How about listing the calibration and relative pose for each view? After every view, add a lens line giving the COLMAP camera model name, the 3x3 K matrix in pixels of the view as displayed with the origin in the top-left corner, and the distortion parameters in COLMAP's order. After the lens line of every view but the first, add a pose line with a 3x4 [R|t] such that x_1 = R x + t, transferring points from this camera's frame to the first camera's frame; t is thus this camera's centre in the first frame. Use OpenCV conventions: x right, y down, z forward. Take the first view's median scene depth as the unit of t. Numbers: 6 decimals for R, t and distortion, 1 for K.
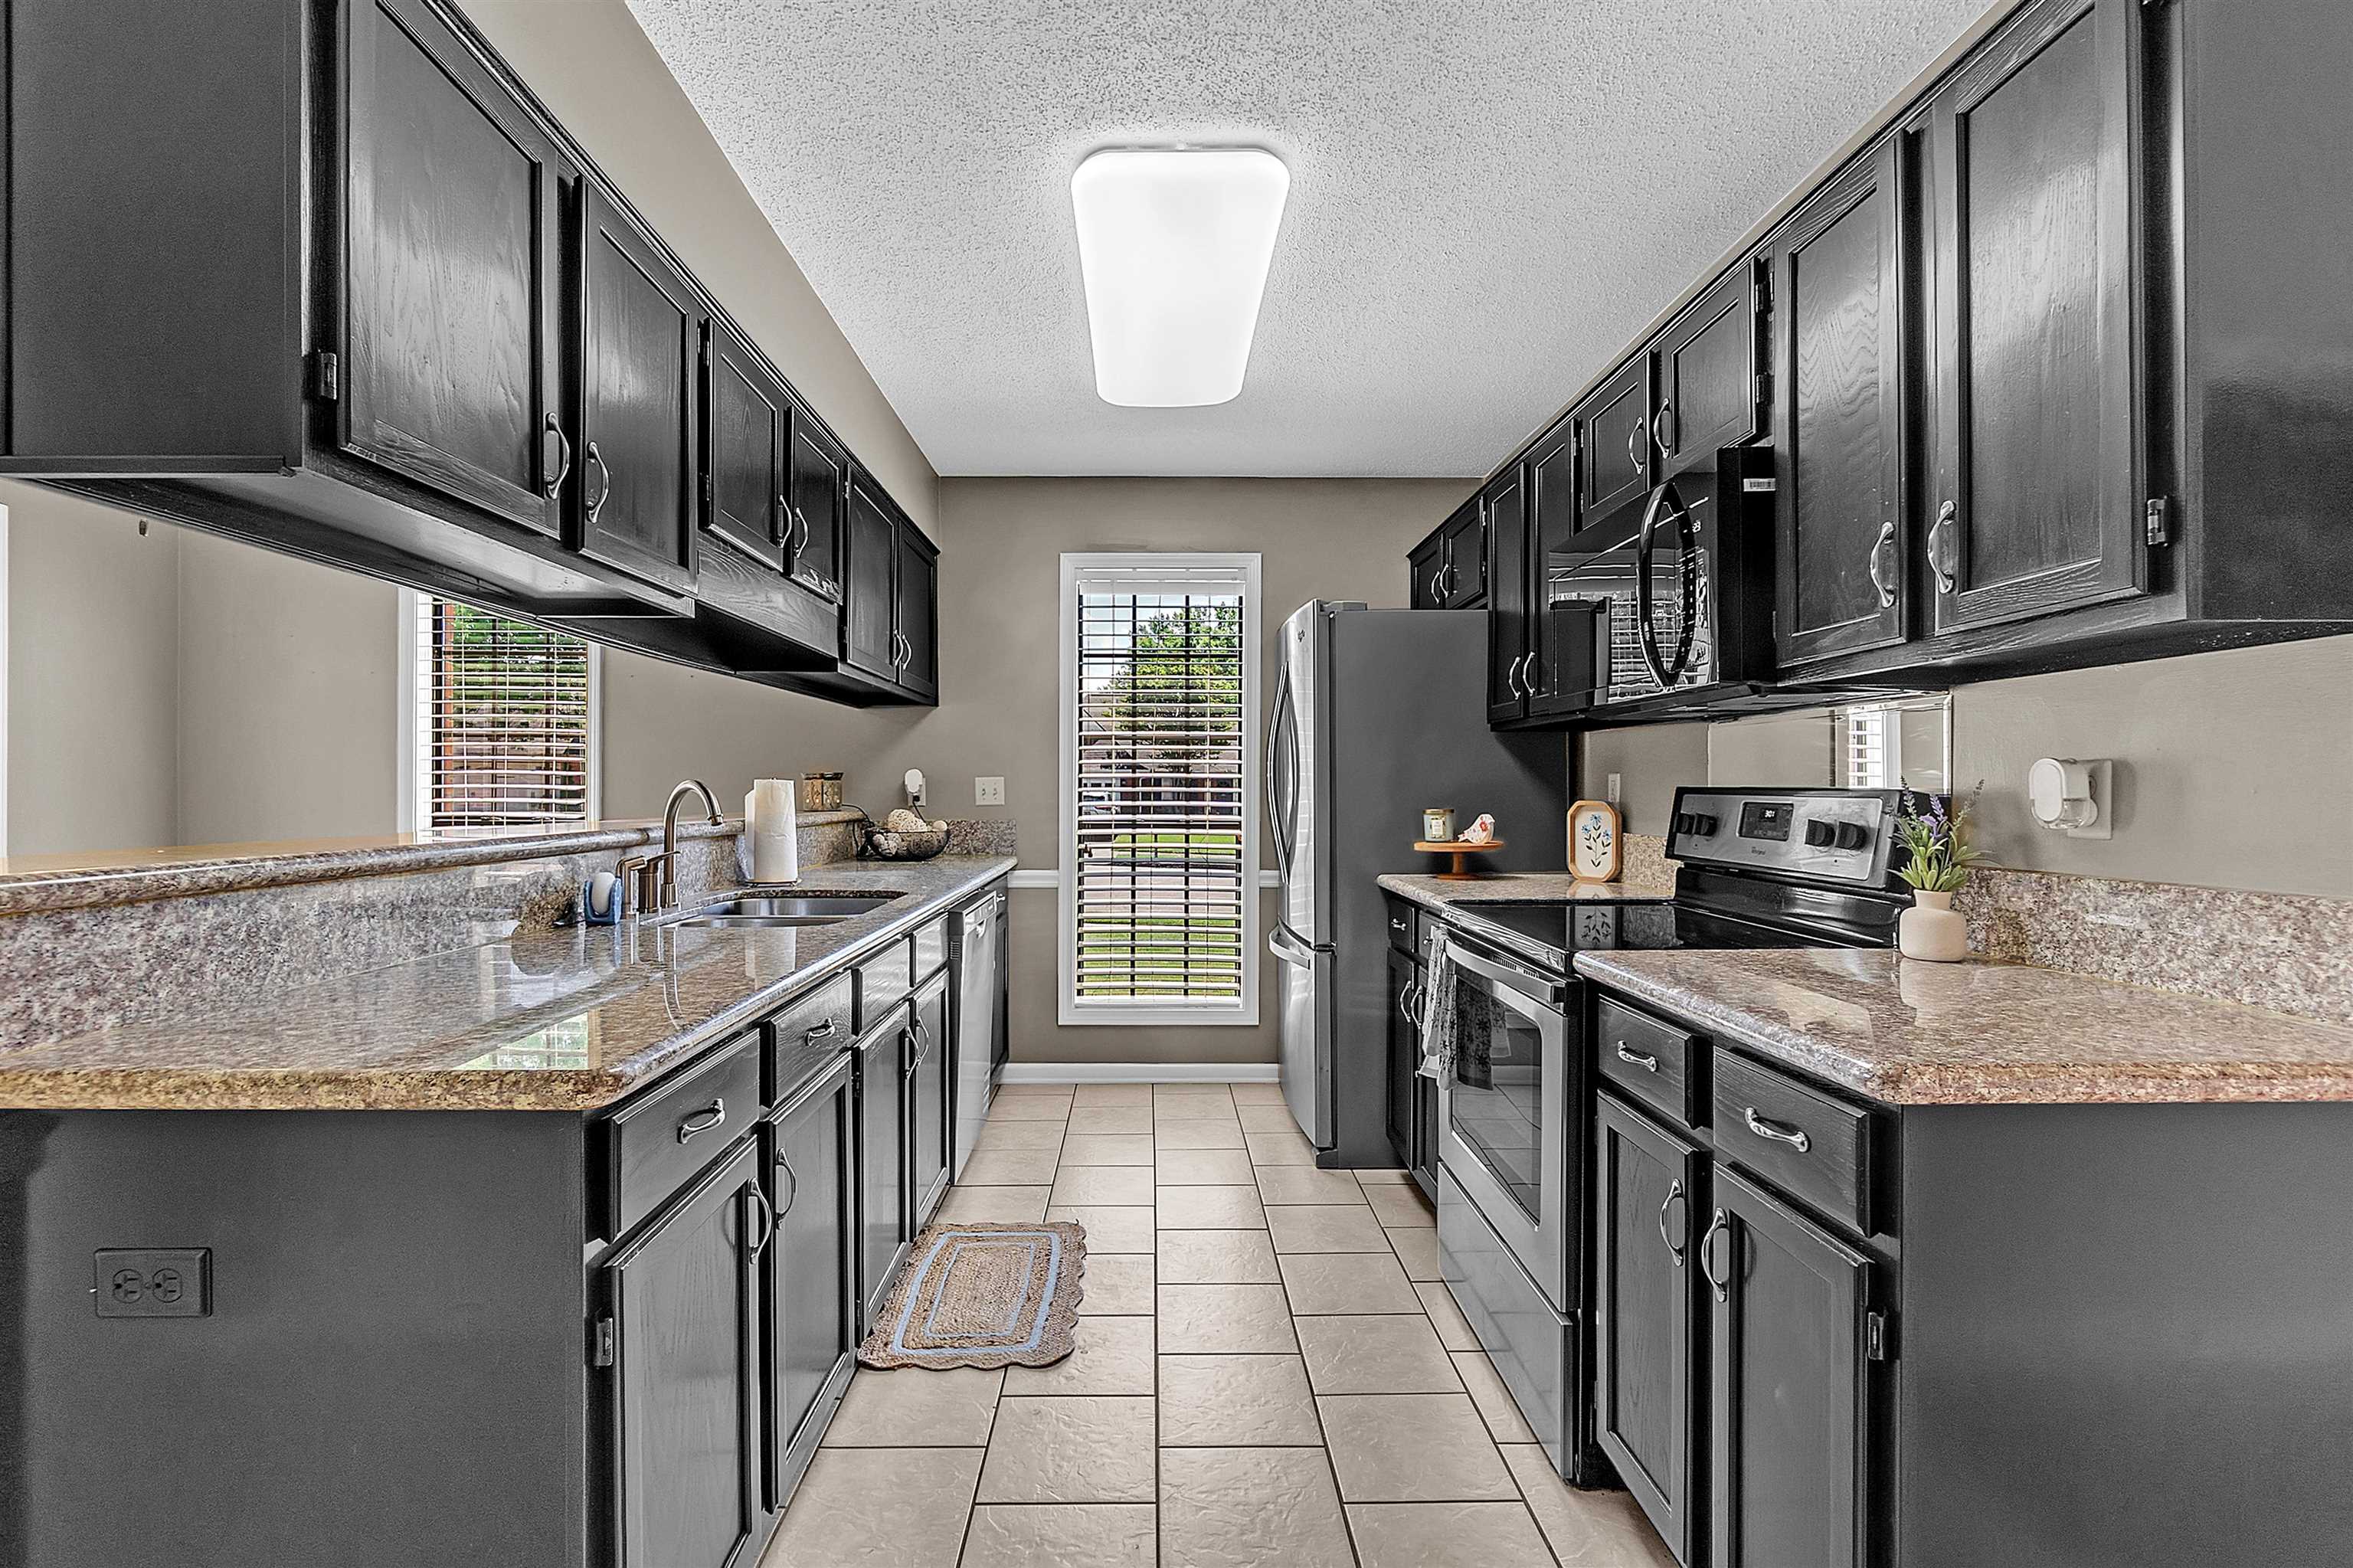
lens RADIAL K [[1044.7, 0, 1165.5], [0, 1044.7, 782.5], [0, 0, 1]] dist [-0.000962, 0.000129]
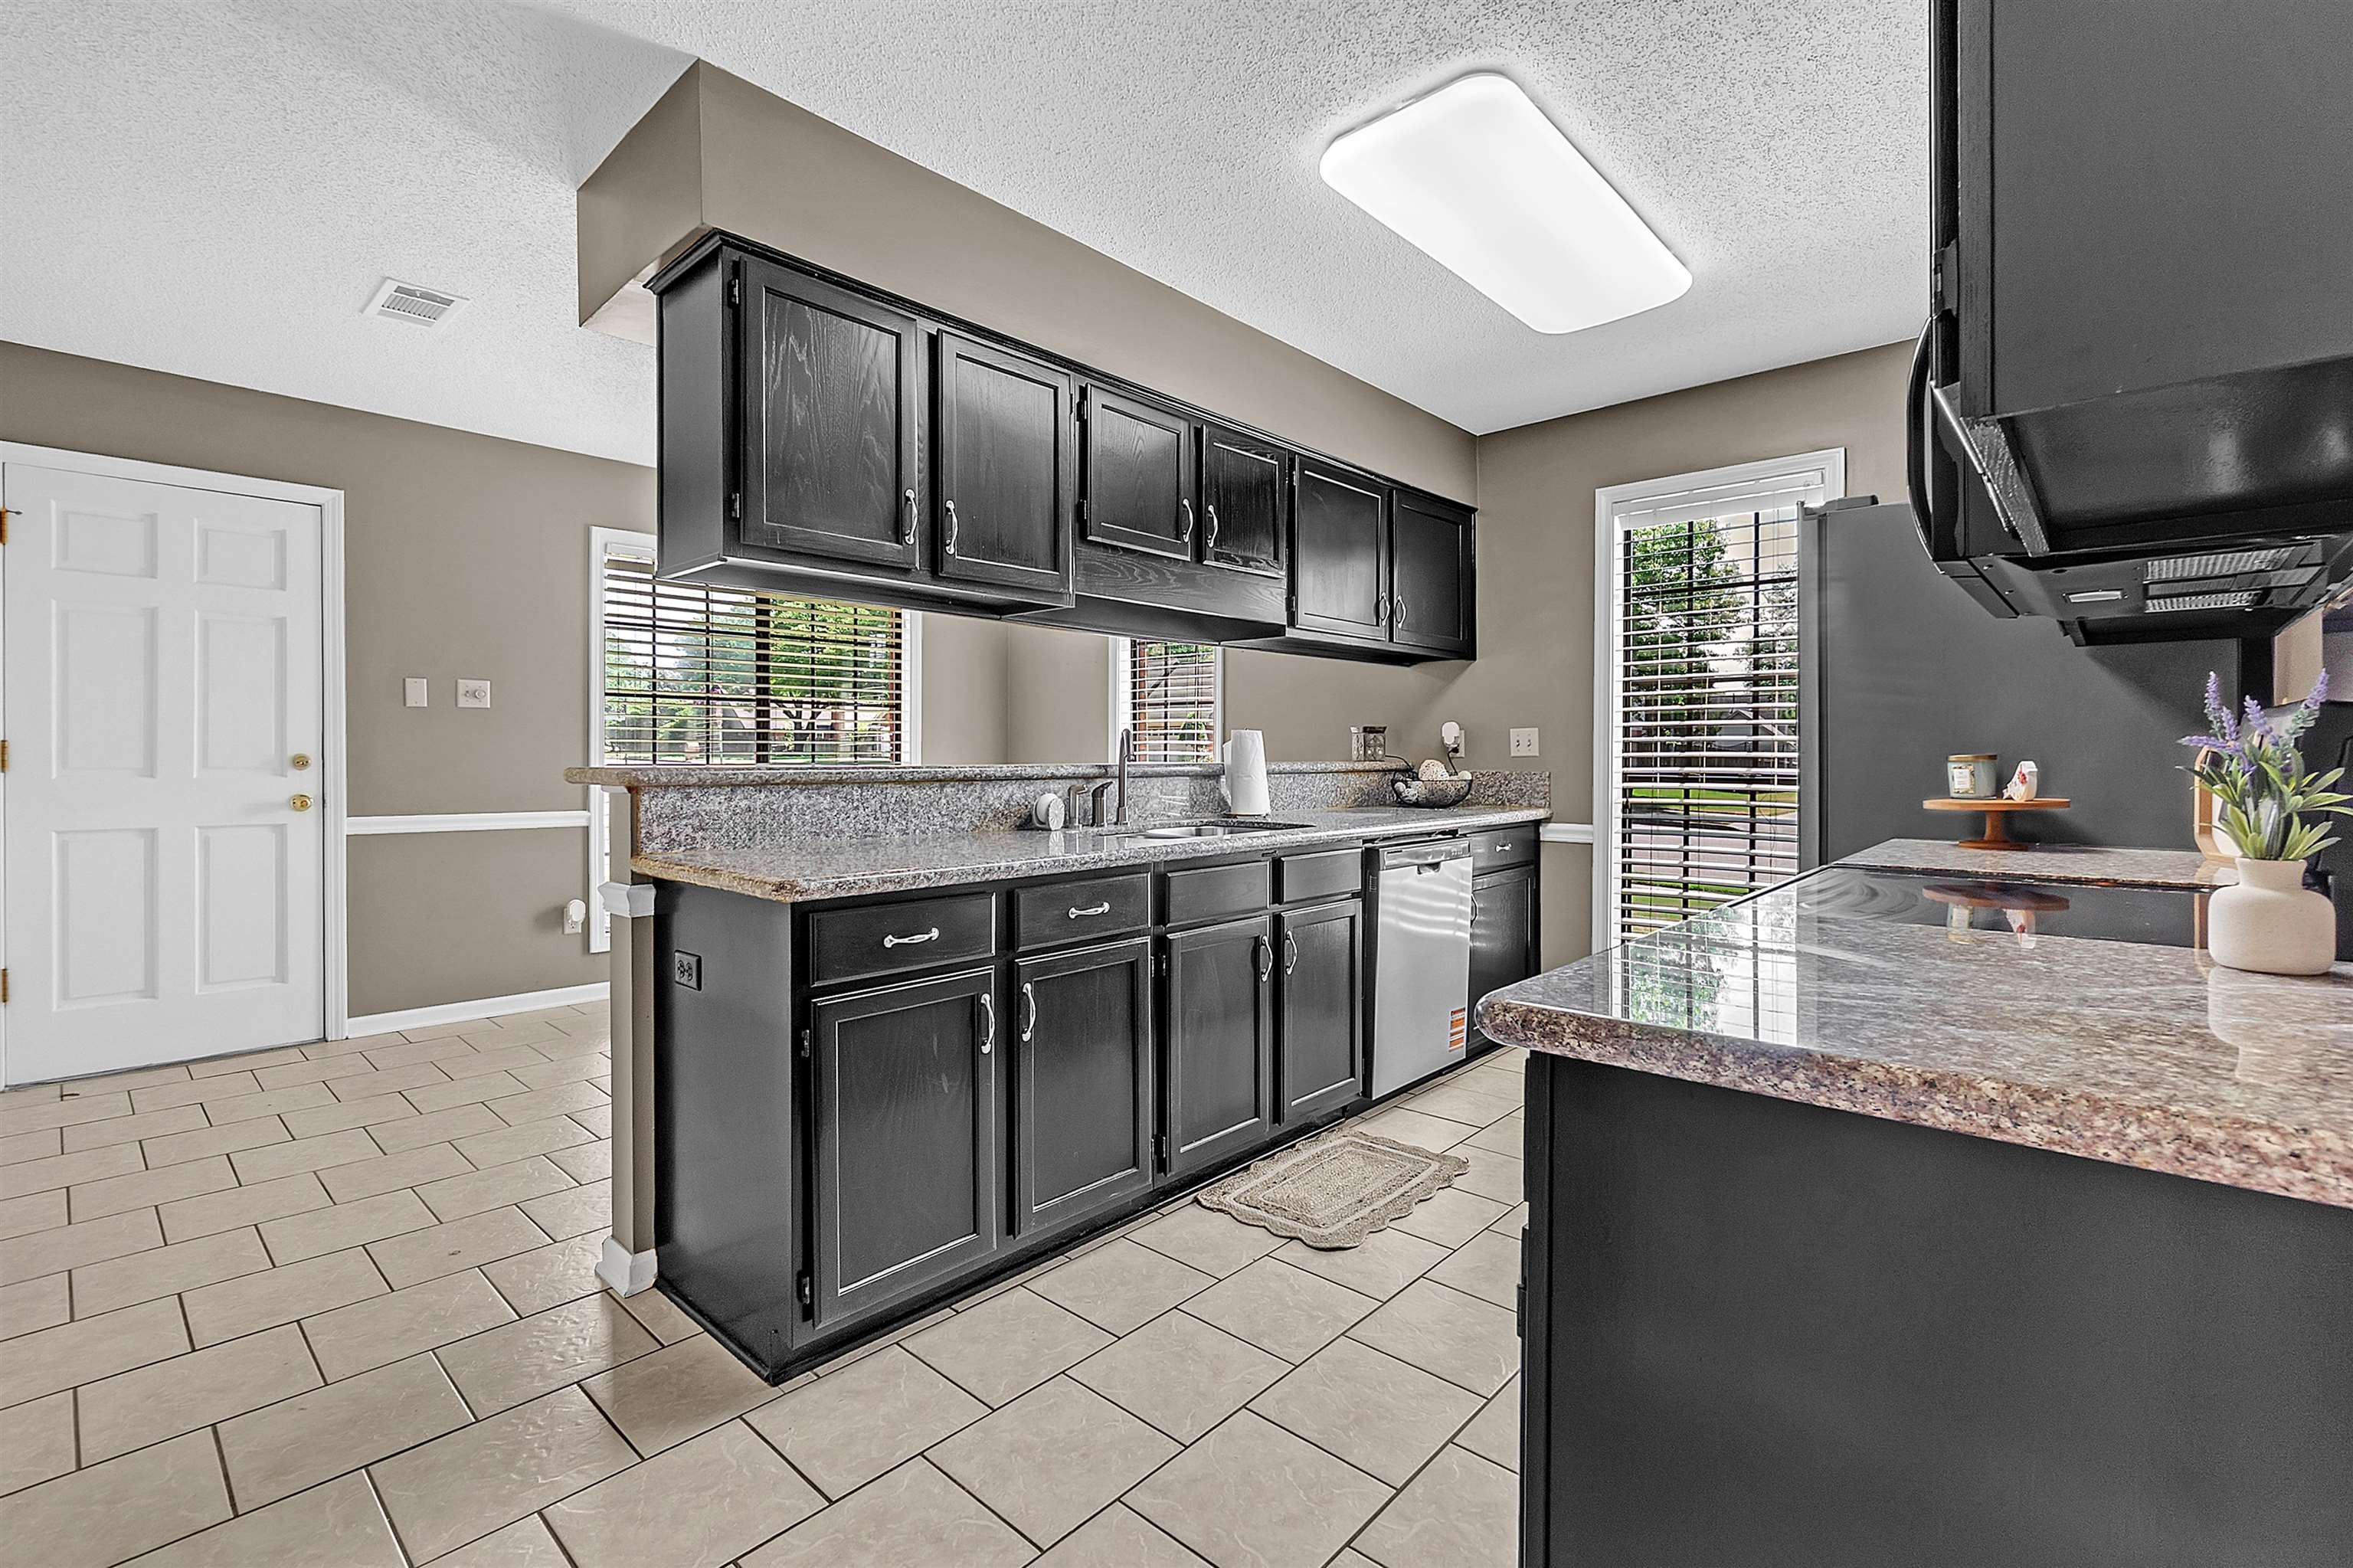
lens RADIAL K [[1059.9, 0, 1175.4], [0, 1059.9, 746.4], [0, 0, 1]] dist [-0.004261, 0.000019]
pose [[0.722772, -0.007179, -0.691050, 0.407174], [0.005380, 0.999974, -0.004762, 0.021569], [0.691066, -0.000276, 0.722792, 0.060034]]
